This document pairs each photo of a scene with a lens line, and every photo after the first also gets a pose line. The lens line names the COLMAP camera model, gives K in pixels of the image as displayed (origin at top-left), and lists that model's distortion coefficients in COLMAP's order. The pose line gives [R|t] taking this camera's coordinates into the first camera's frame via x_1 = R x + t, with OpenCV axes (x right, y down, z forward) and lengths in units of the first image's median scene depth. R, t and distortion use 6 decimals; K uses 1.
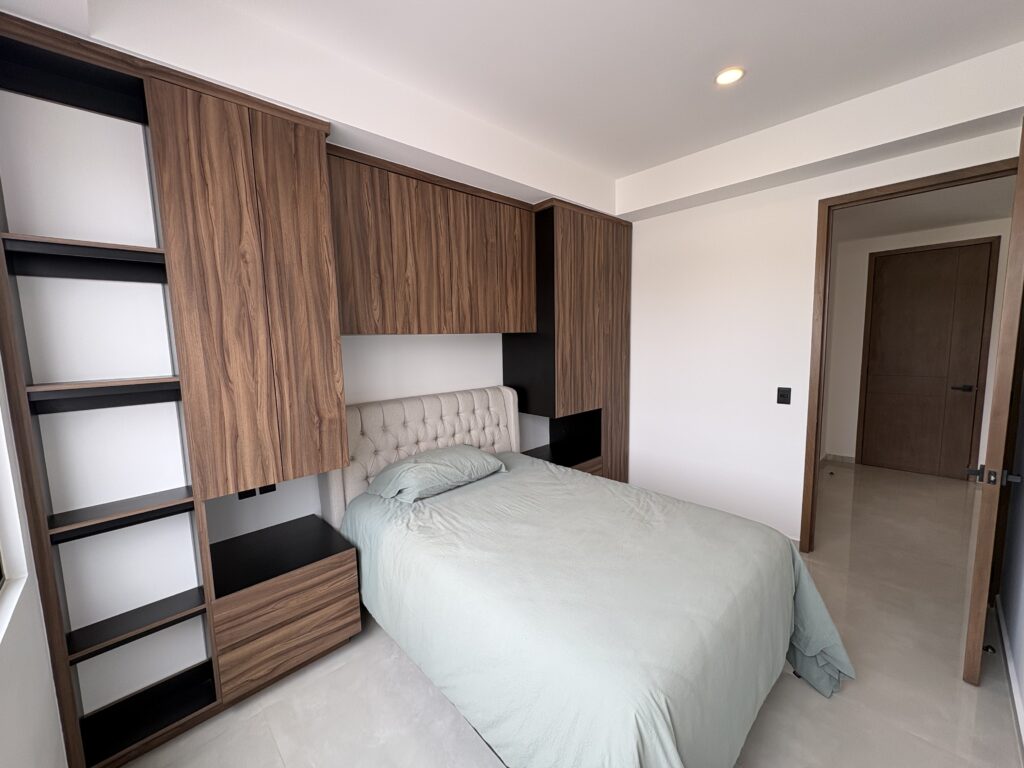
lens RADIAL K [[404.6, 0, 516.5], [0, 404.6, 381.1], [0, 0, 1]] dist [0.001005, 0.000136]
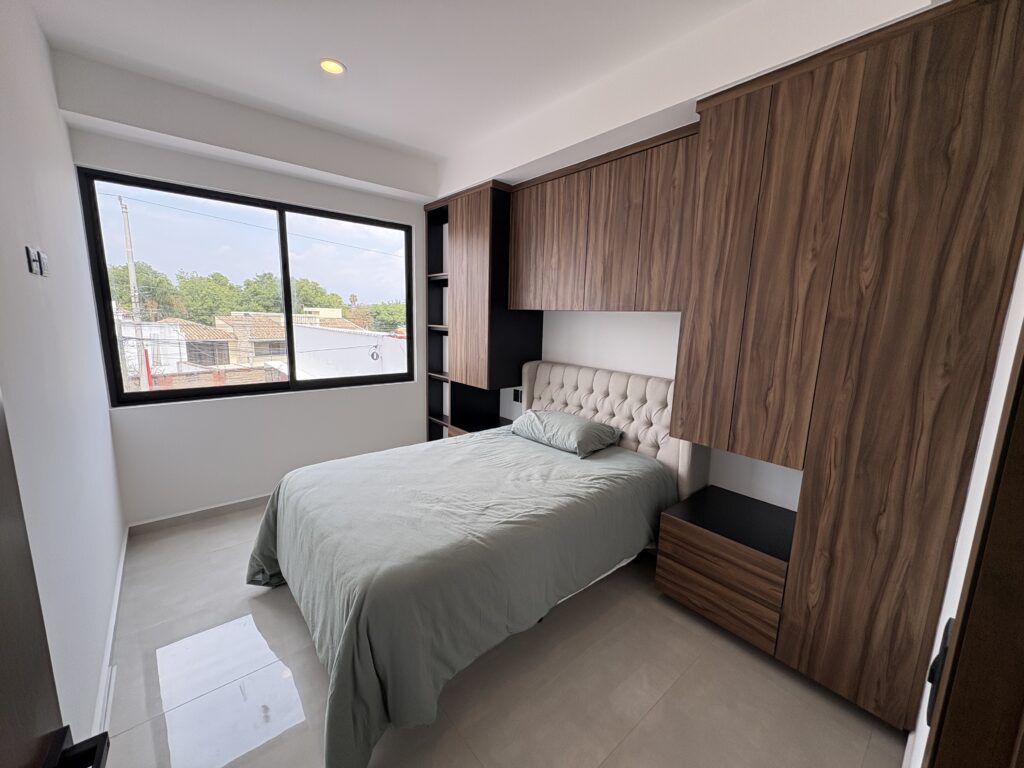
lens RADIAL K [[408.7, 0, 512.0], [0, 408.7, 384.0], [0, 0, 1]] dist [0.000749, -0.000117]
pose [[-0.062012, 0.186537, -0.980489, 0.895675], [-0.129462, 0.972577, 0.193220, -0.109640], [0.989643, 0.138918, -0.036162, 0.853214]]
